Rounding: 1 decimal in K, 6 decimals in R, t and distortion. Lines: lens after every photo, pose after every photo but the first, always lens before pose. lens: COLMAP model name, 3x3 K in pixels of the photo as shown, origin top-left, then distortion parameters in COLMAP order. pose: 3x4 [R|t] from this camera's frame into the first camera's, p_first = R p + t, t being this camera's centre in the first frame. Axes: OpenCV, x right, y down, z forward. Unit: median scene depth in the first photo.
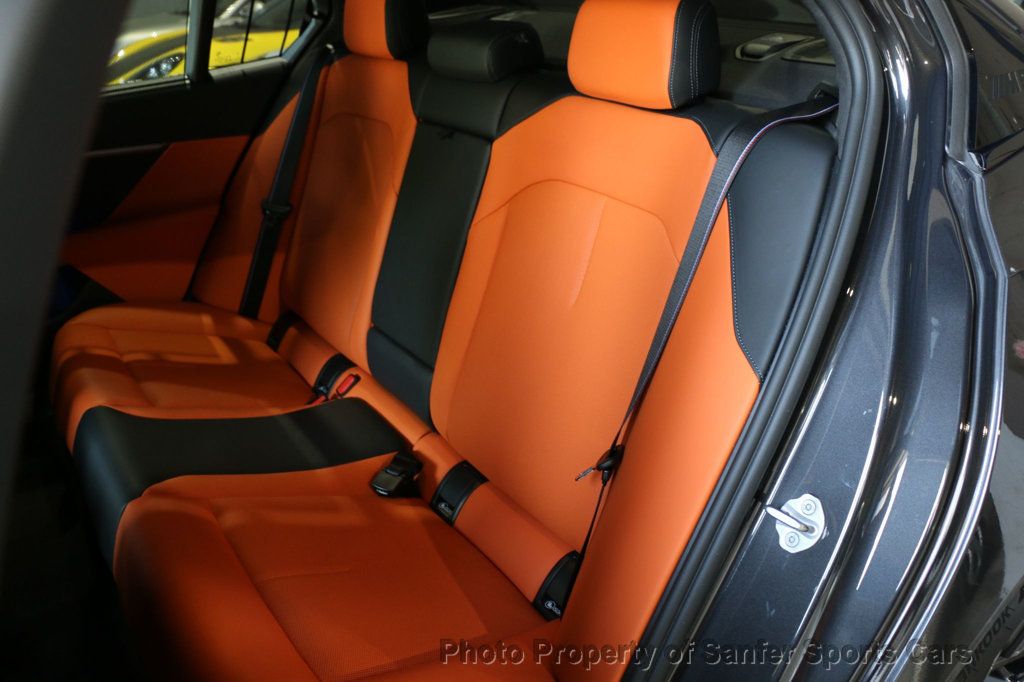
lens RADIAL K [[862.5, 0, 512.0], [0, 862.5, 341.0], [0, 0, 1]] dist [-0.087117, 0.003177]
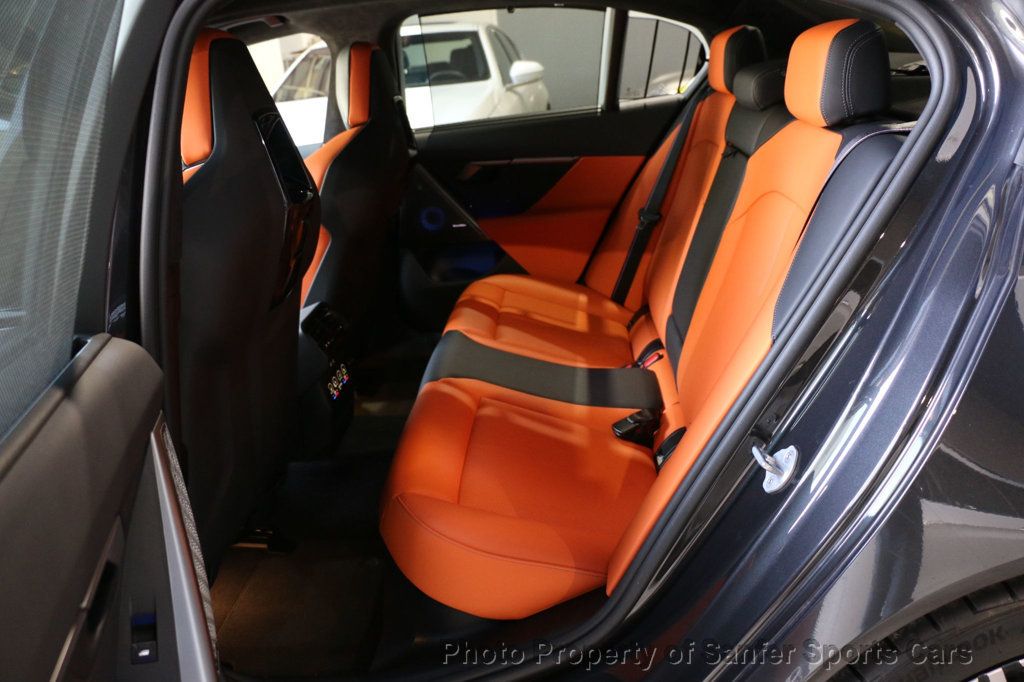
lens RADIAL K [[862.5, 0, 512.0], [0, 862.5, 341.0], [0, 0, 1]] dist [-0.087117, 0.003177]
pose [[0.789878, 0.163742, -0.591001, 0.330591], [-0.198733, 0.980036, 0.005919, 0.051580], [0.580171, 0.112776, 0.806649, -0.075962]]
